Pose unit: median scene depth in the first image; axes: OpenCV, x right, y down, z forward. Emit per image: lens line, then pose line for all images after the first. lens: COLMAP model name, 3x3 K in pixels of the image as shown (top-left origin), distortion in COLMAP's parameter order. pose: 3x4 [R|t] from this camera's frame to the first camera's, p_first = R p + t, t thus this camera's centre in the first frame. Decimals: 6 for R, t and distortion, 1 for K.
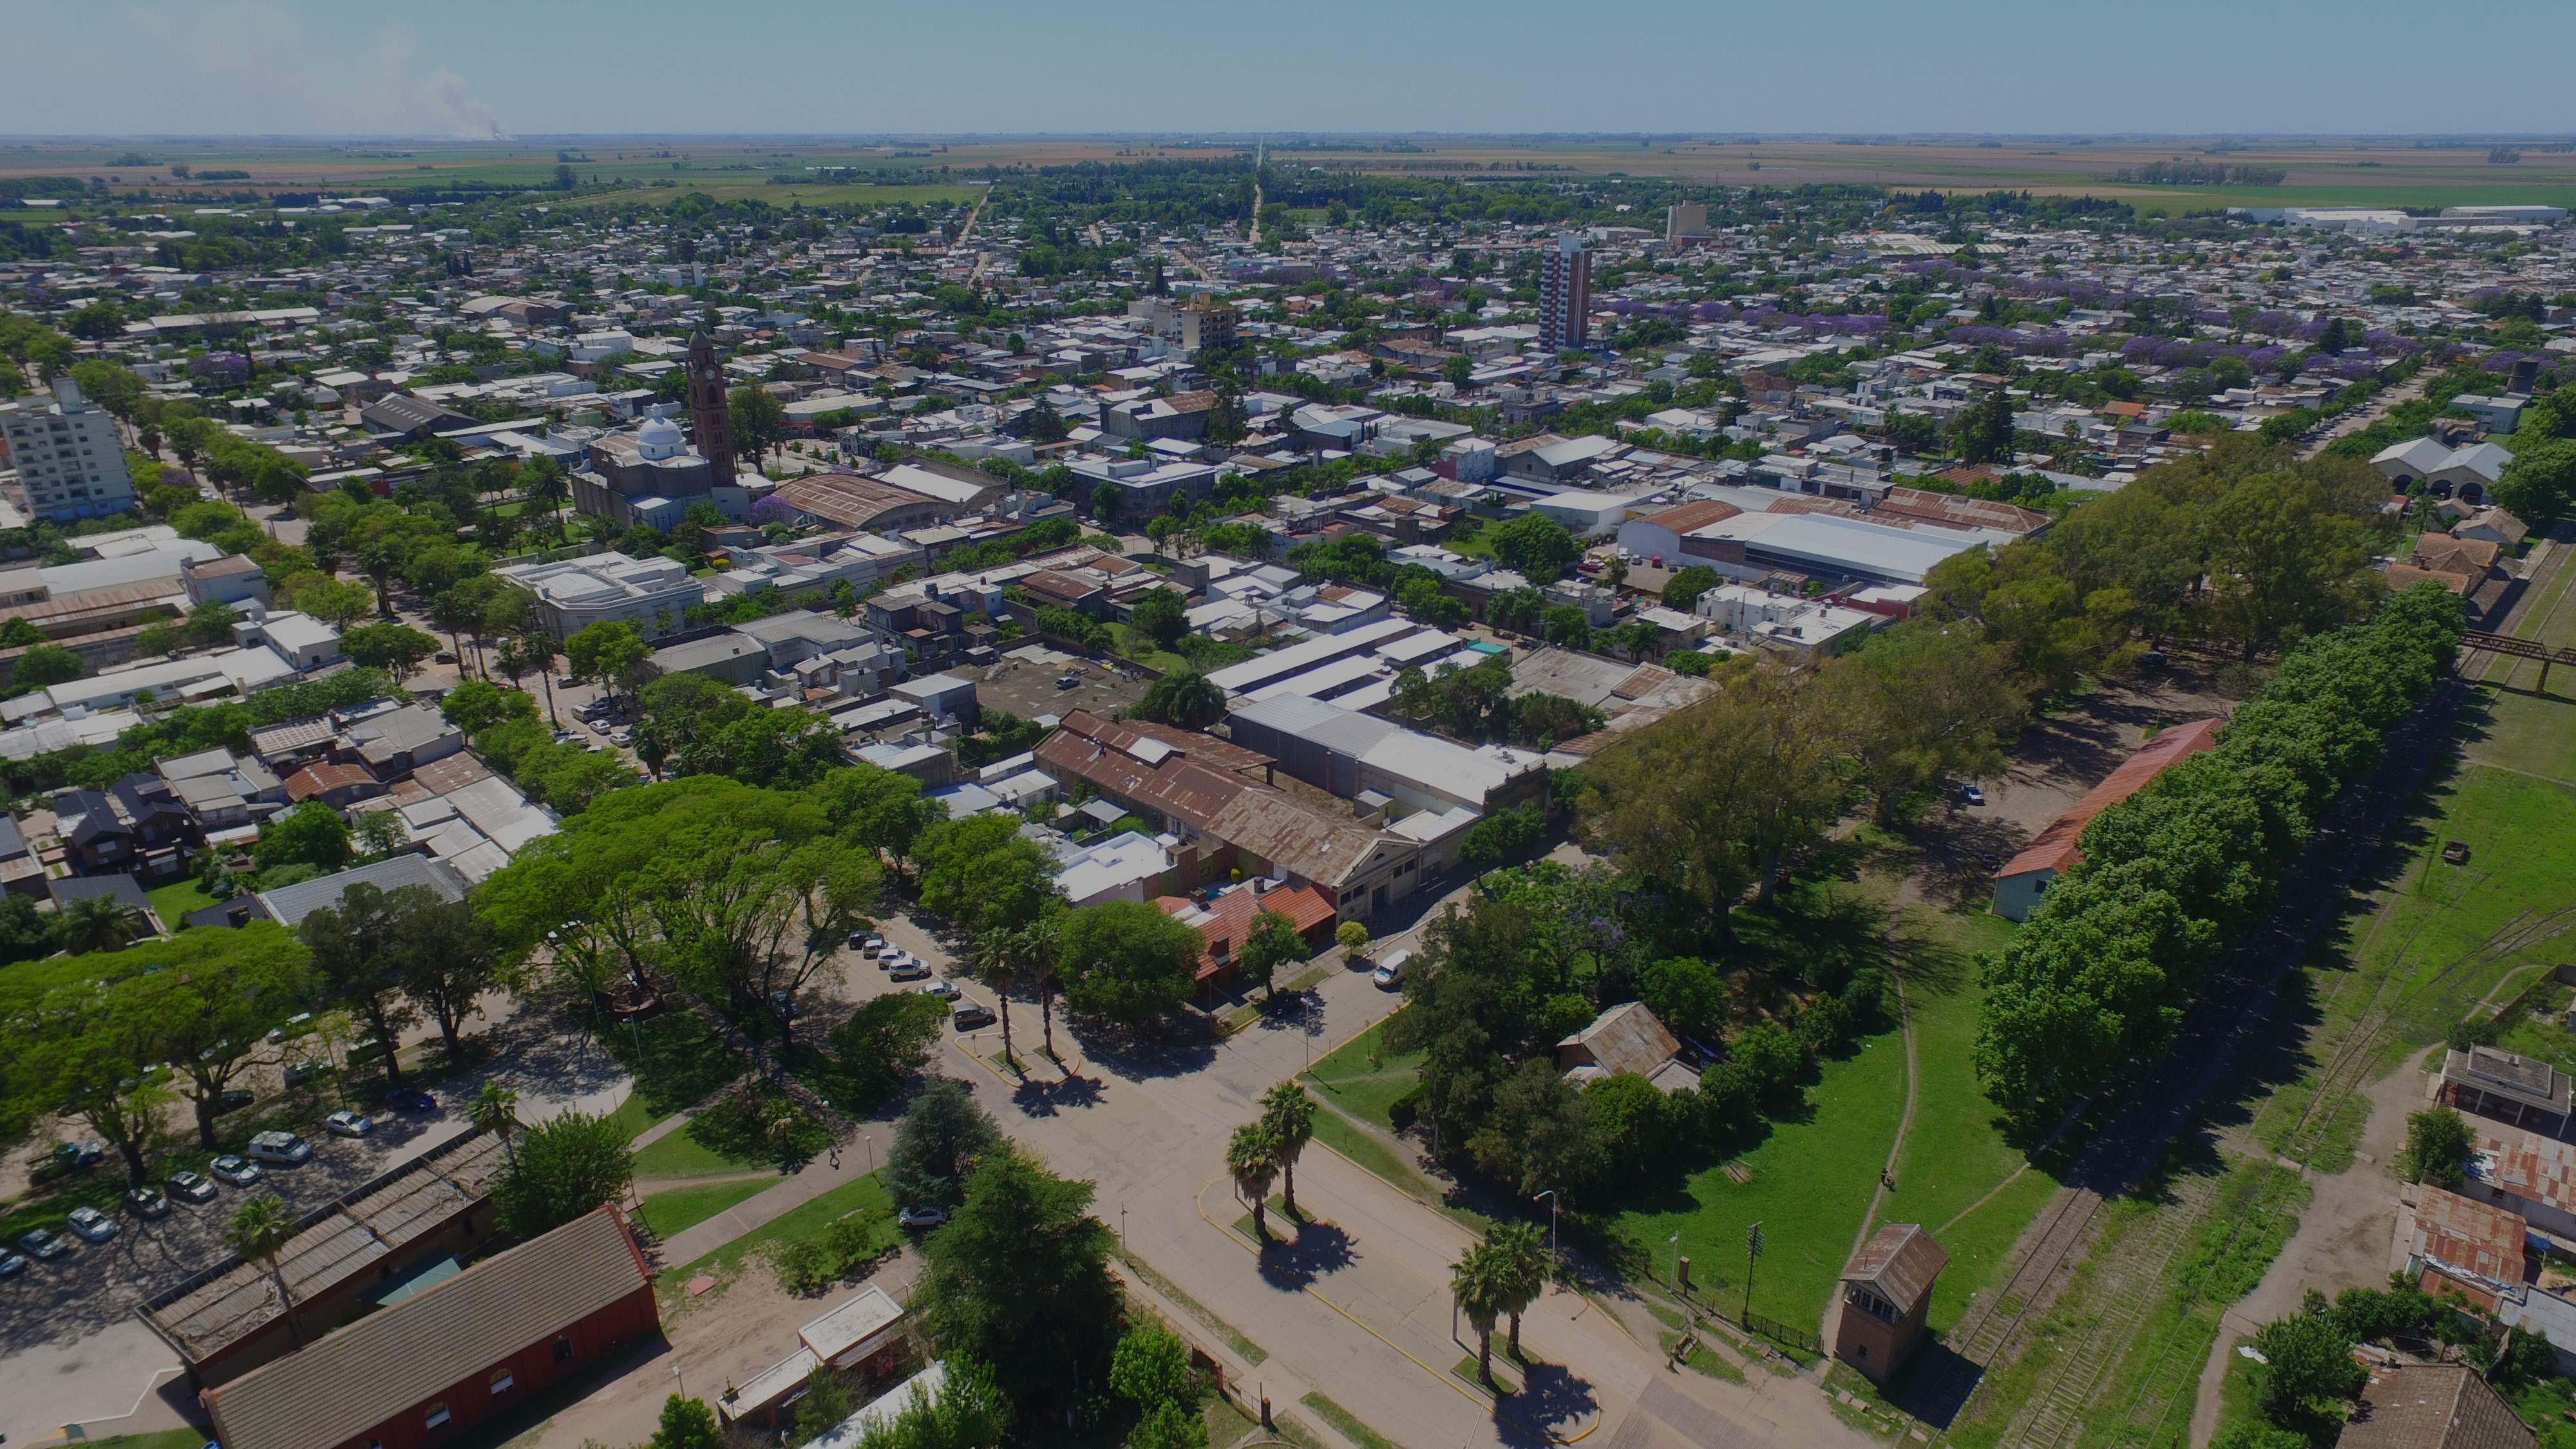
lens RADIAL K [[1477.3, 0, 1289.0], [0, 1477.3, 724.2], [0, 0, 1]] dist [-0.004629, -0.000564]
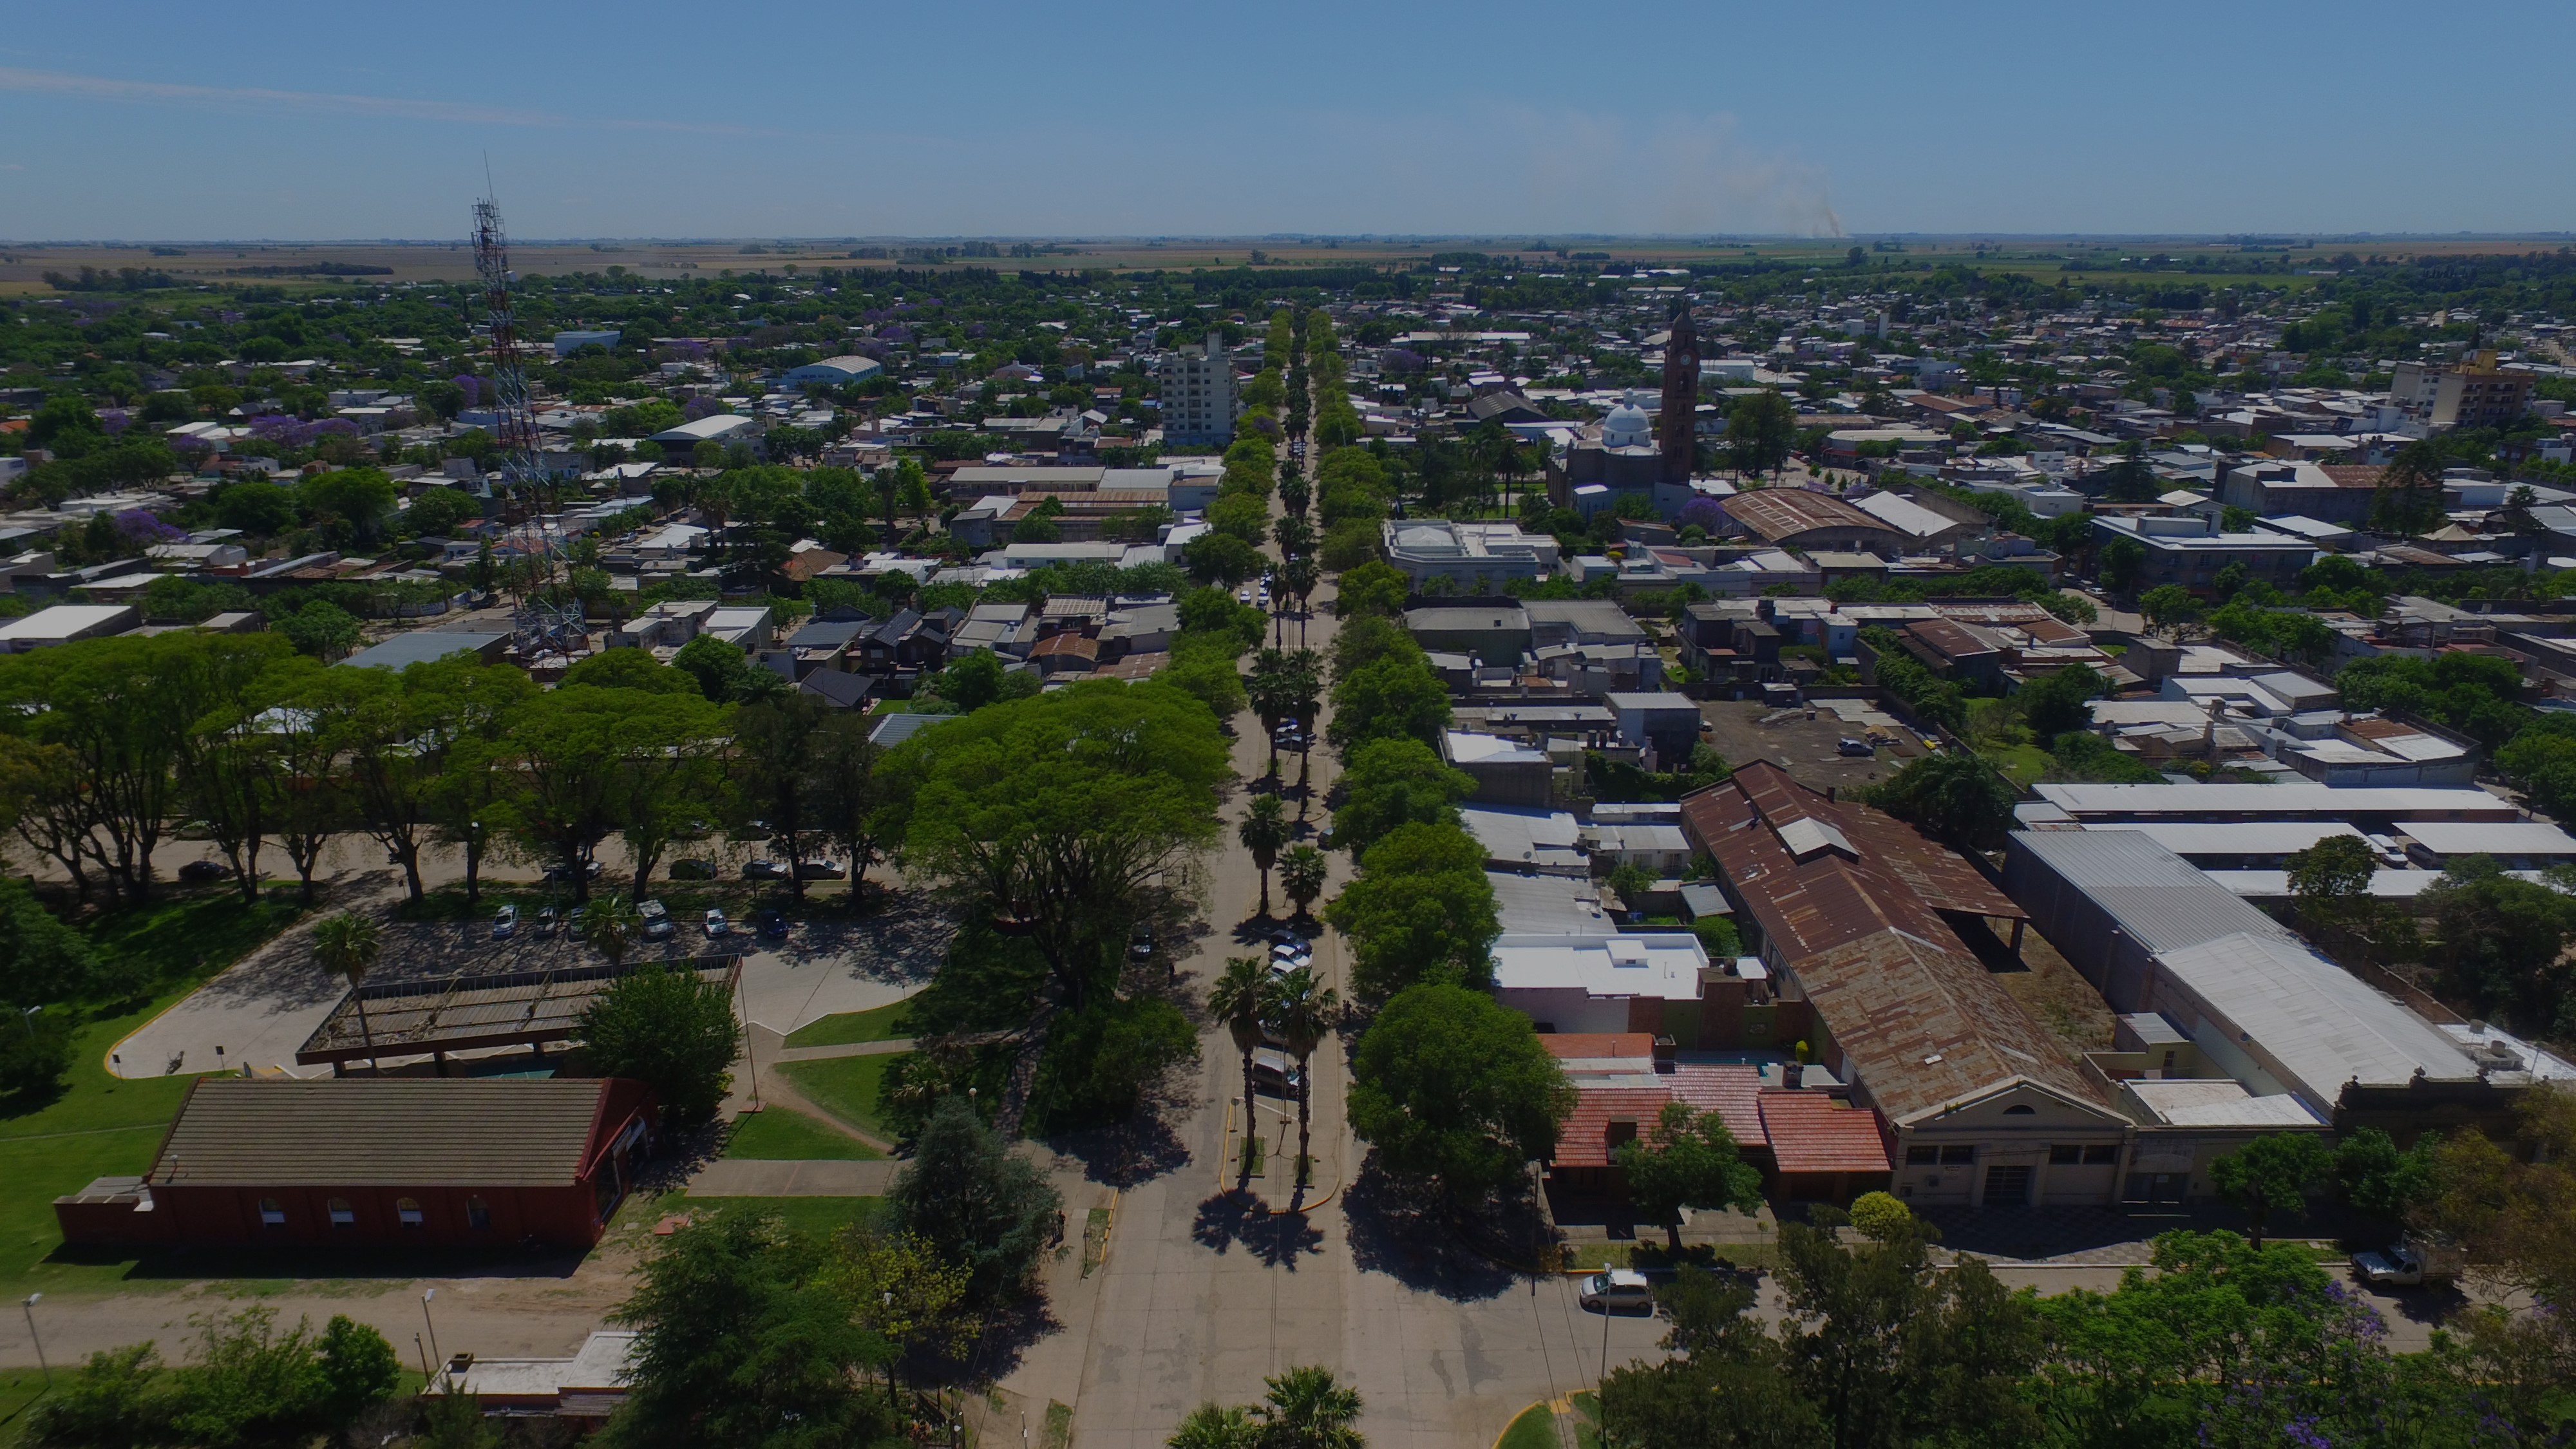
lens RADIAL K [[1477.3, 0, 1286.7], [0, 1477.3, 725.8], [0, 0, 1]] dist [-0.004629, -0.000564]
pose [[0.699899, 0.225628, -0.677668, 0.149716], [-0.261537, 0.963856, 0.050797, -0.002708], [0.664635, 0.141683, 0.733612, 0.289201]]
